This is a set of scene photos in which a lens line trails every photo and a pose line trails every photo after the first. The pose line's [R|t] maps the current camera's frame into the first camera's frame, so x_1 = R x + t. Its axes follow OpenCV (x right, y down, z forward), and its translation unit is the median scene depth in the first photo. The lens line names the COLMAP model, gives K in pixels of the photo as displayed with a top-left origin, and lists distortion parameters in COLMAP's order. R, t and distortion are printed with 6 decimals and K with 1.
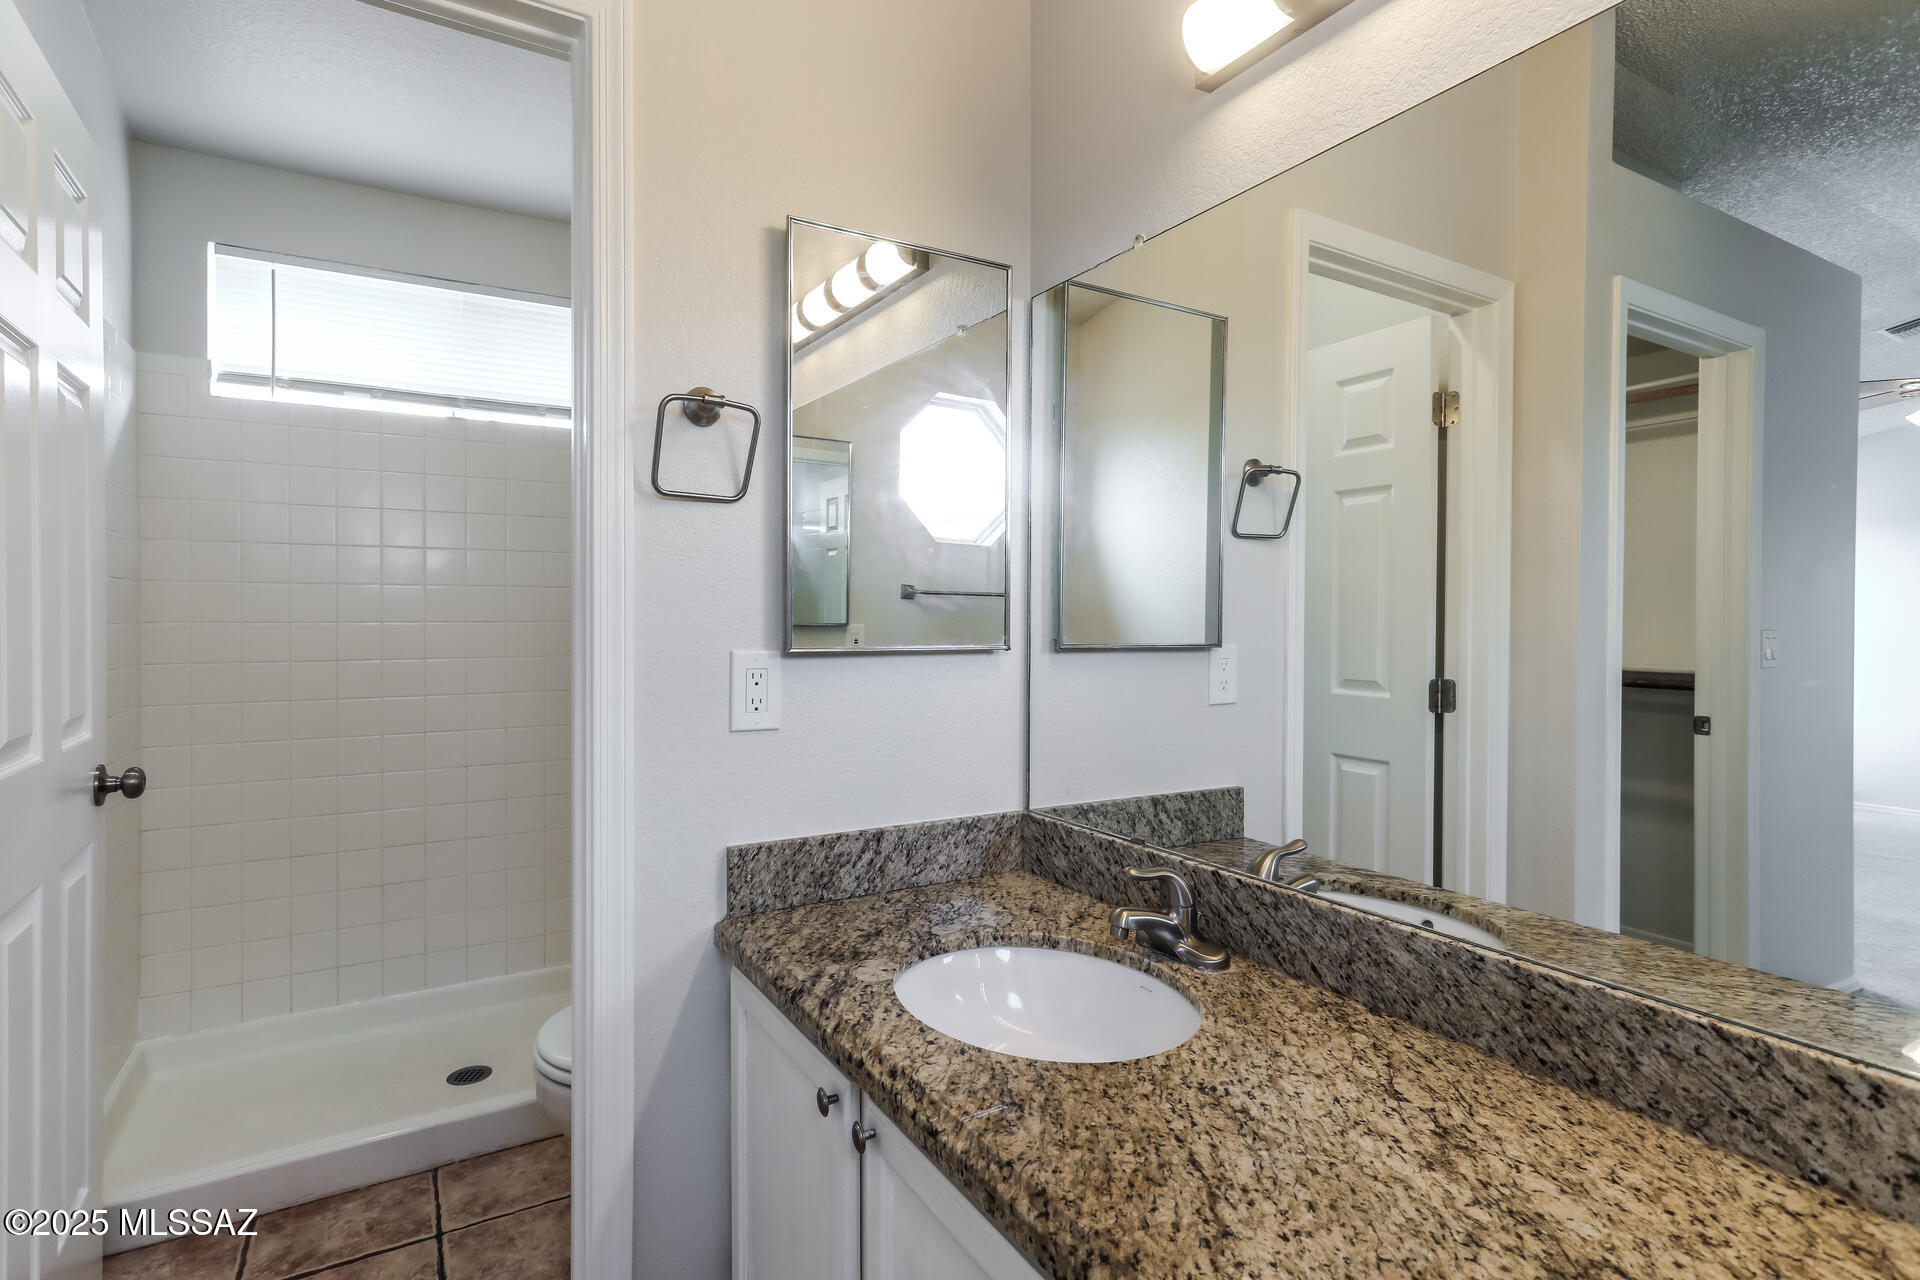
lens RADIAL K [[943.9, 0, 949.8], [0, 943.9, 633.1], [0, 0, 1]] dist [0.002727, 0.001249]
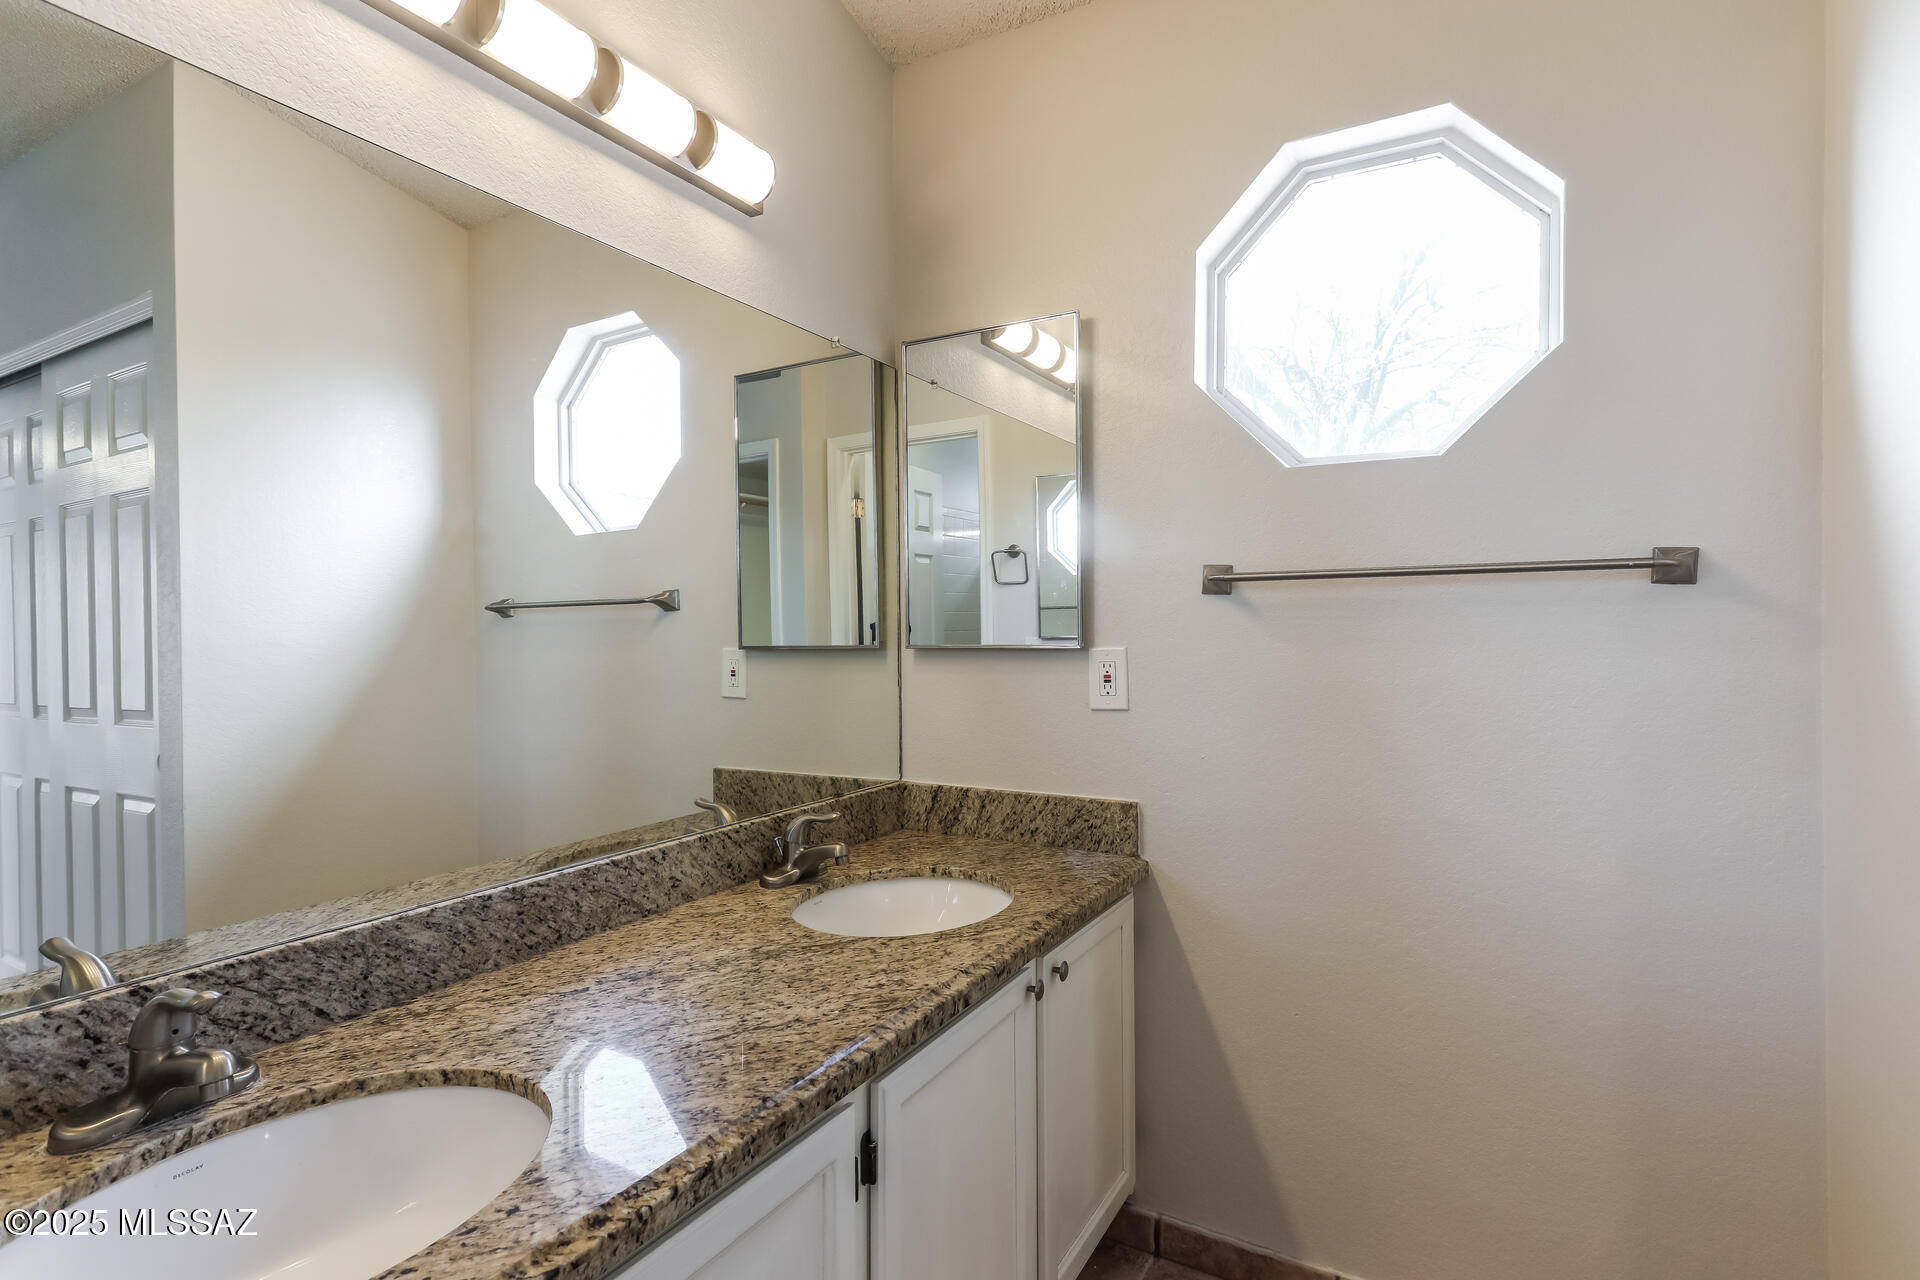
lens RADIAL K [[943.9, 0, 949.8], [0, 943.9, 633.1], [0, 0, 1]] dist [0.002727, 0.001249]
pose [[-0.488324, -0.005357, 0.872646, -0.883941], [0.019103, 0.999676, 0.016826, -0.016556], [-0.872453, 0.024887, -0.488064, 1.141555]]
